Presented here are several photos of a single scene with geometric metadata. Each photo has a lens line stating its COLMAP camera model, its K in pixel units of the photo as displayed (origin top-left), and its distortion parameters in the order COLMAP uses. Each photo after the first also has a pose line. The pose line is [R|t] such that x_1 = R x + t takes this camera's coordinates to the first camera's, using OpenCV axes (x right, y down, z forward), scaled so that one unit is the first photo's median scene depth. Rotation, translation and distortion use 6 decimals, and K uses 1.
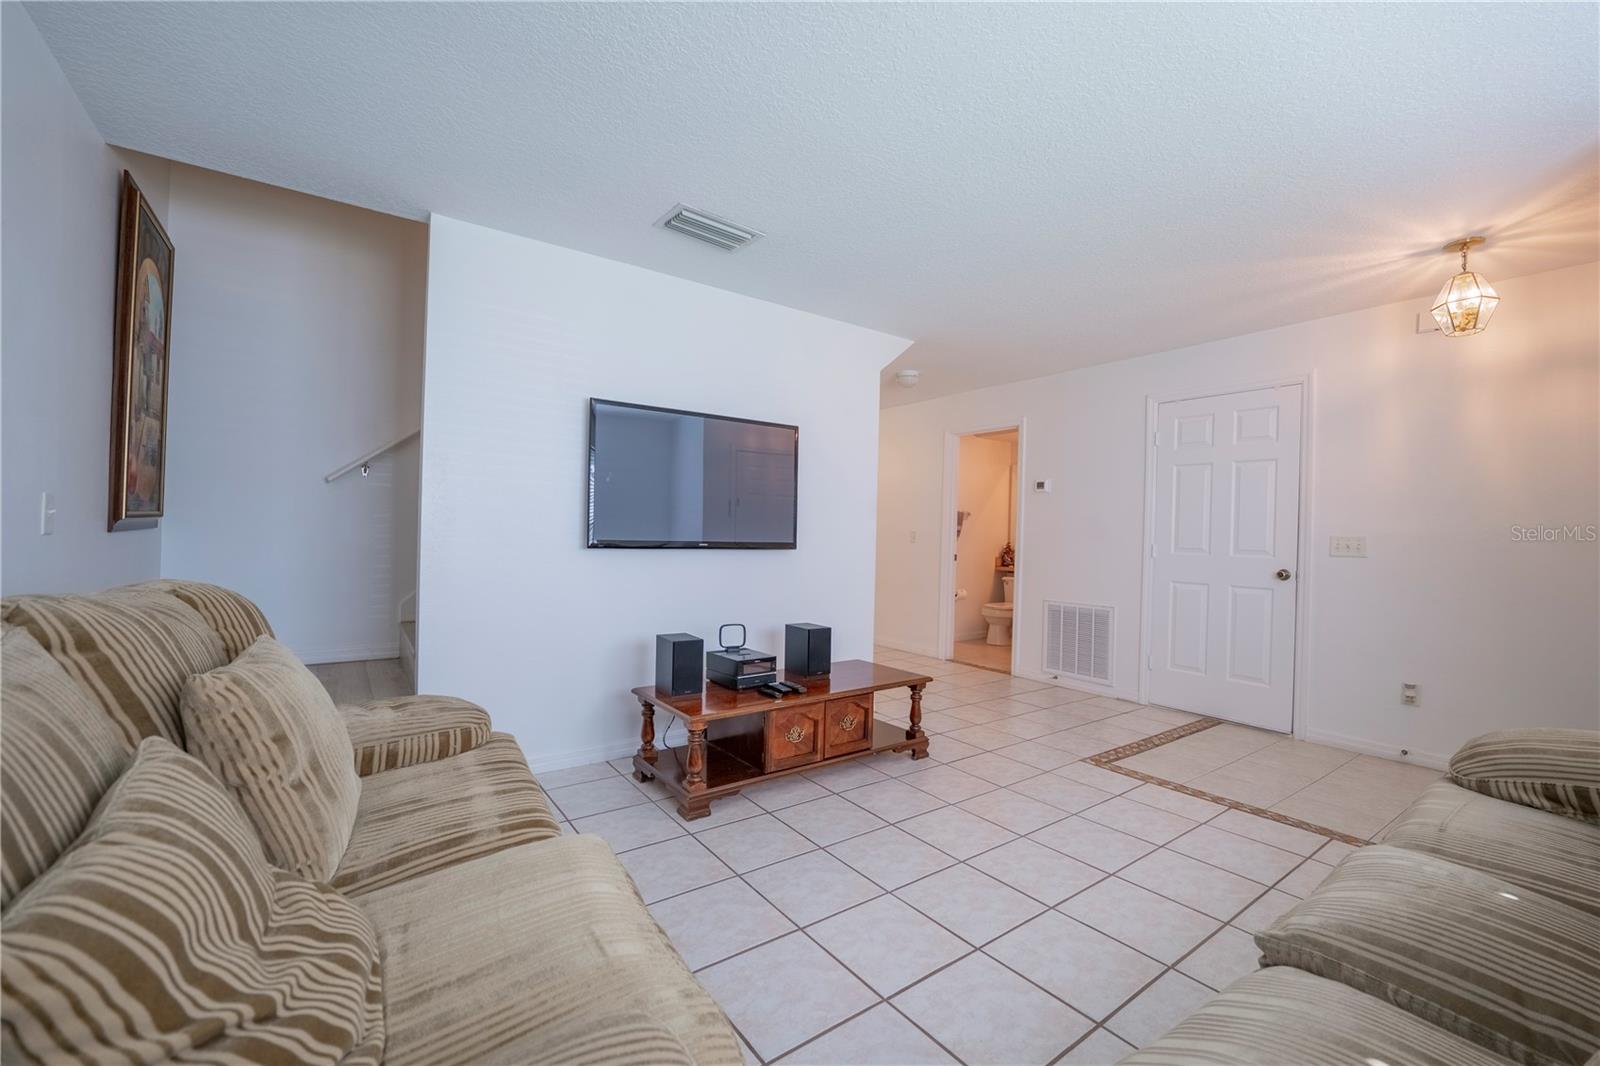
lens RADIAL K [[651.4, 0, 789.4], [0, 651.4, 531.7], [0, 0, 1]] dist [-0.009459, 0.000825]
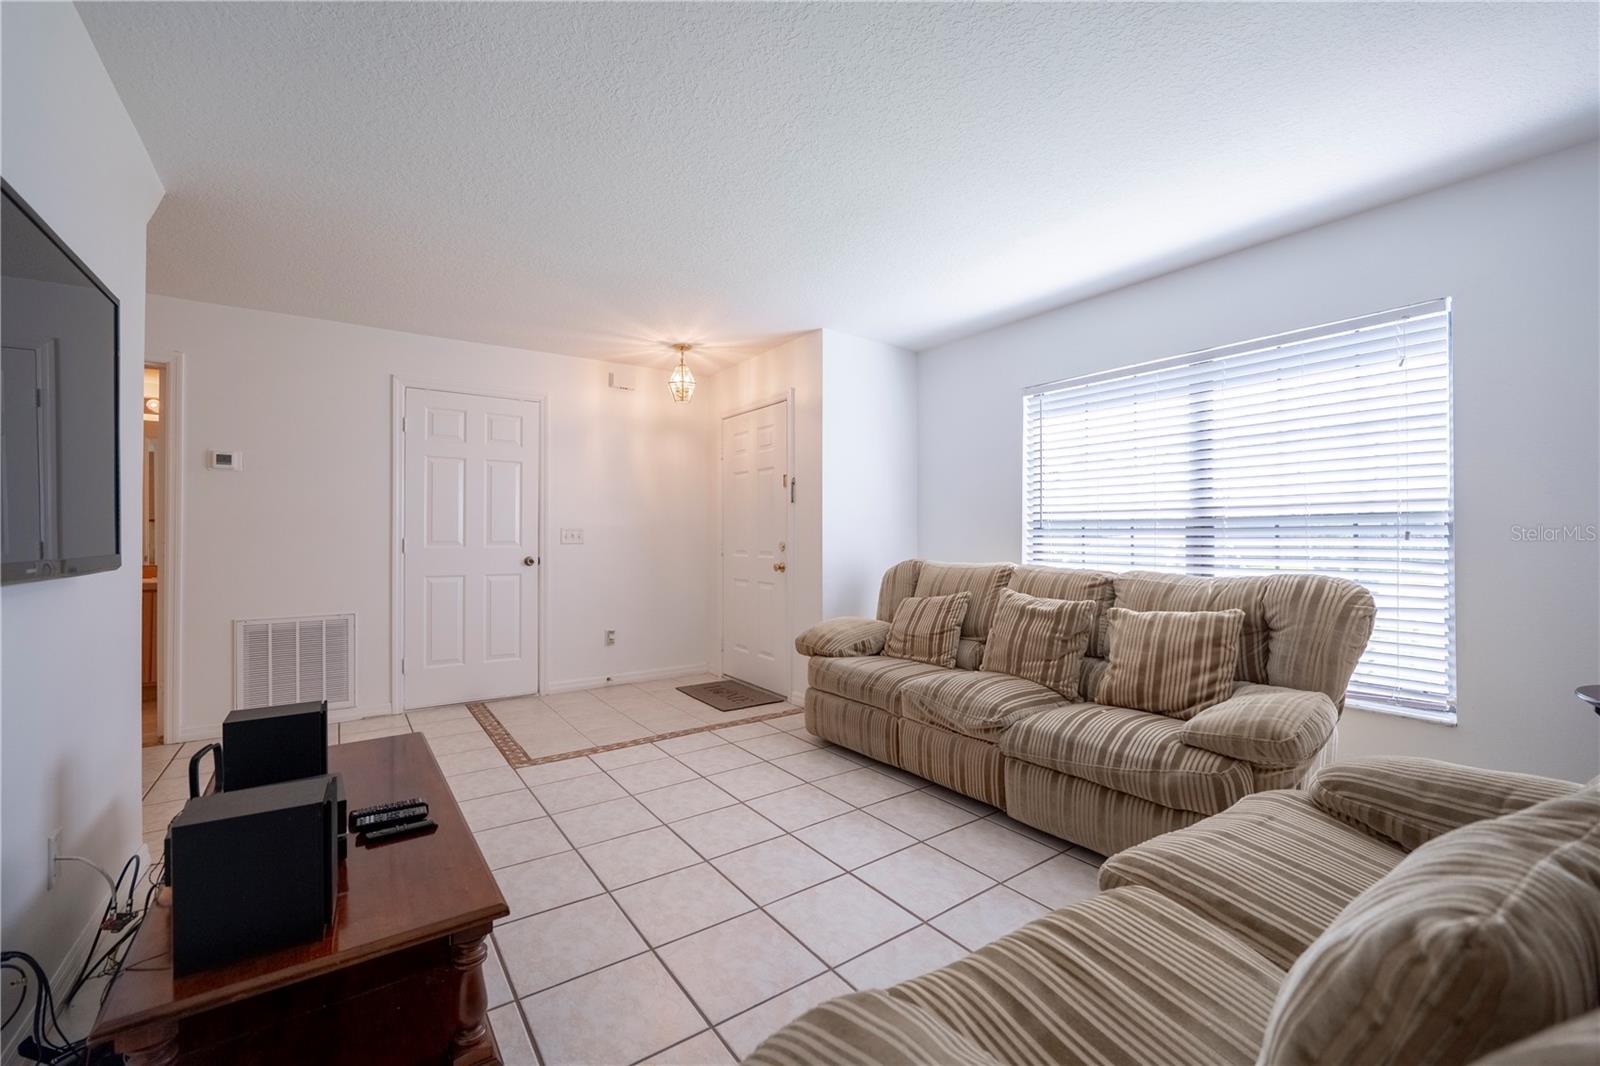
lens RADIAL K [[651.4, 0, 801.4], [0, 651.4, 531.8], [0, 0, 1]] dist [-0.009459, 0.000825]
pose [[0.003113, -0.017026, 0.999850, -0.509212], [-0.001621, 0.999854, 0.017031, -0.009558], [-0.999994, -0.001674, 0.003085, 0.602419]]
